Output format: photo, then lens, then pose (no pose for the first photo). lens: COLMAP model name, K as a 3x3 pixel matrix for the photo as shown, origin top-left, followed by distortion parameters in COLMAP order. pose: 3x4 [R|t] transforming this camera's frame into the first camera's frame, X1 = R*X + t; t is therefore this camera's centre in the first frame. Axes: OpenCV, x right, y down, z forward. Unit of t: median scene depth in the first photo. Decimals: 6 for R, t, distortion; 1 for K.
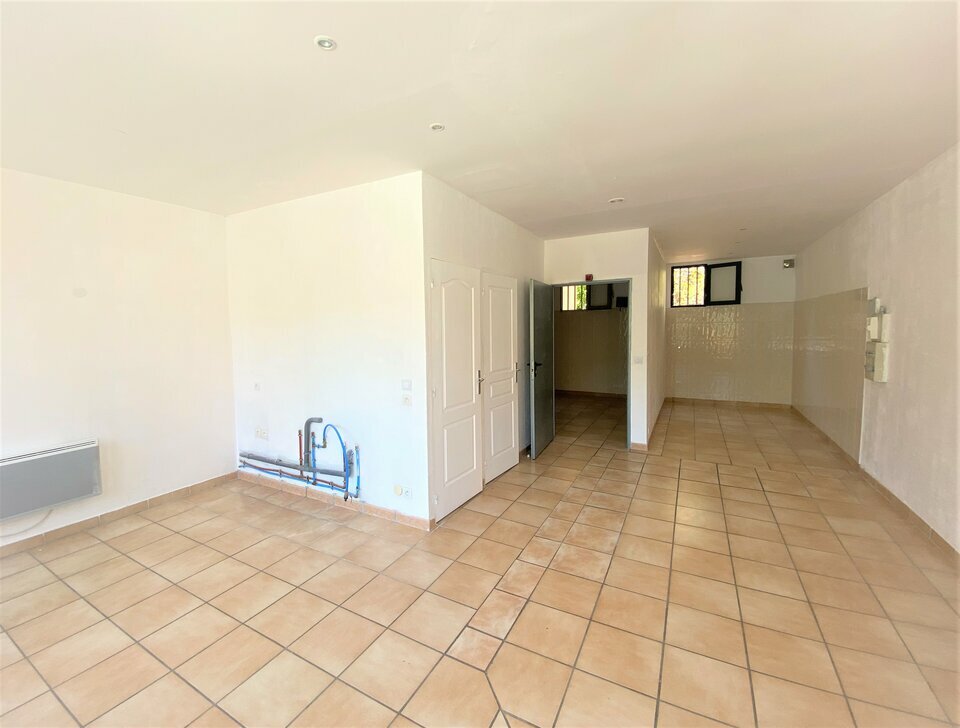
lens RADIAL K [[403.9, 0, 465.7], [0, 403.9, 356.2], [0, 0, 1]] dist [0.034741, -0.028367]
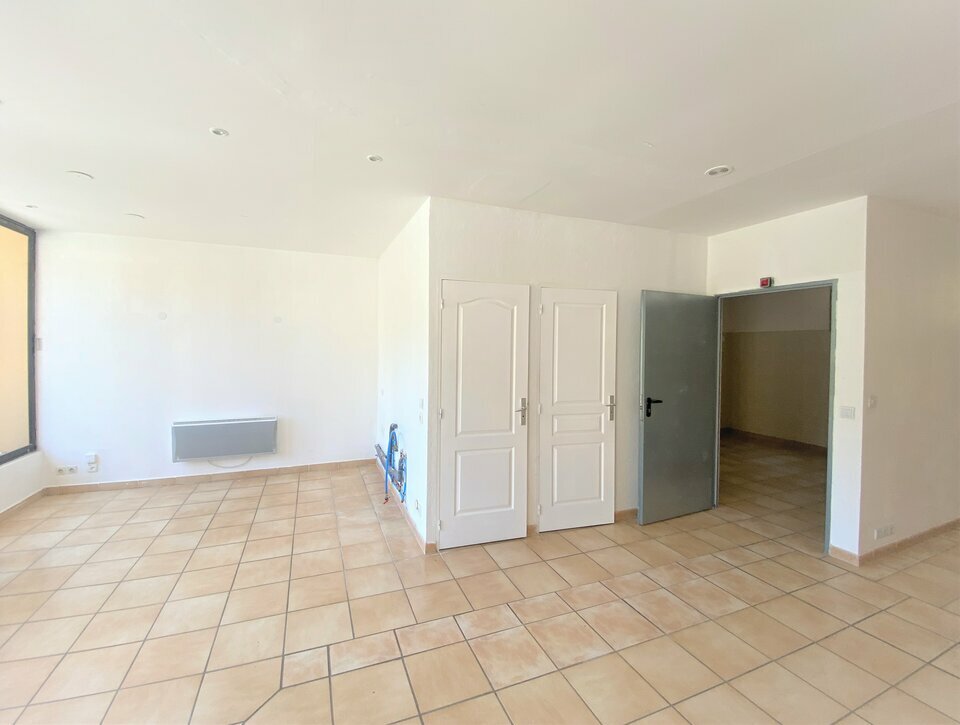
lens RADIAL K [[403.9, 0, 465.7], [0, 403.9, 354.7], [0, 0, 1]] dist [0.034741, -0.028367]
pose [[0.772257, 0.036959, -0.634234, 0.532906], [-0.069278, 0.997252, -0.026240, -0.029682], [0.631522, 0.064203, 0.772695, 0.239803]]
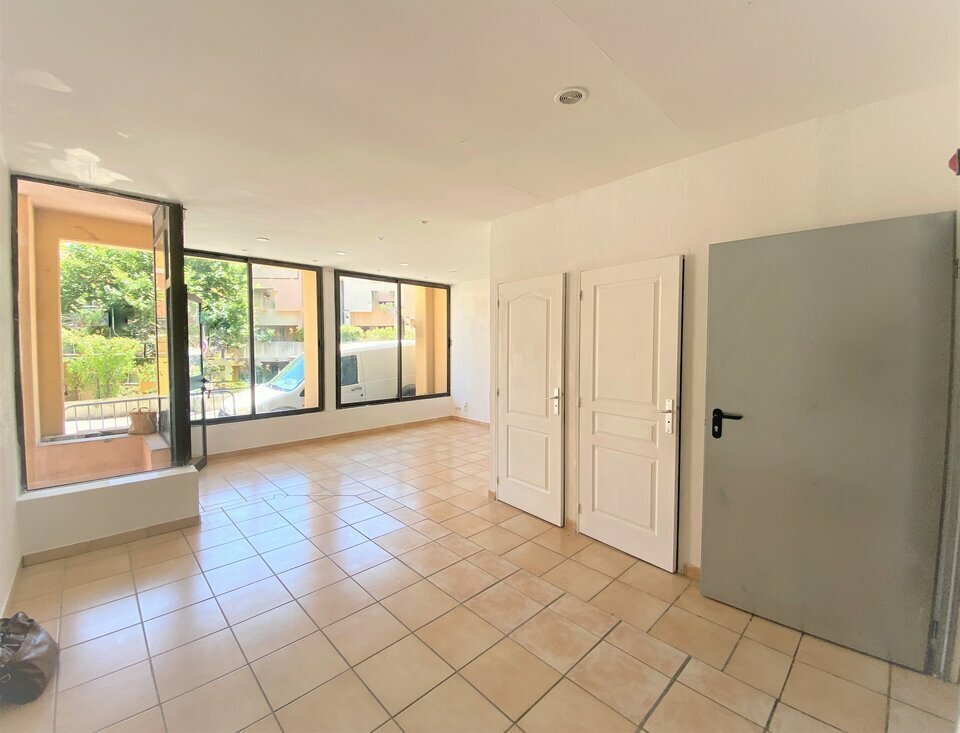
lens RADIAL K [[402.0, 0, 463.4], [0, 402.0, 362.7], [0, 0, 1]] dist [-0.001212, -0.000255]
pose [[-0.317592, 0.059814, -0.946339, 1.001926], [-0.059284, 0.994804, 0.082772, -0.086236], [0.946373, 0.082390, -0.312395, 1.152854]]
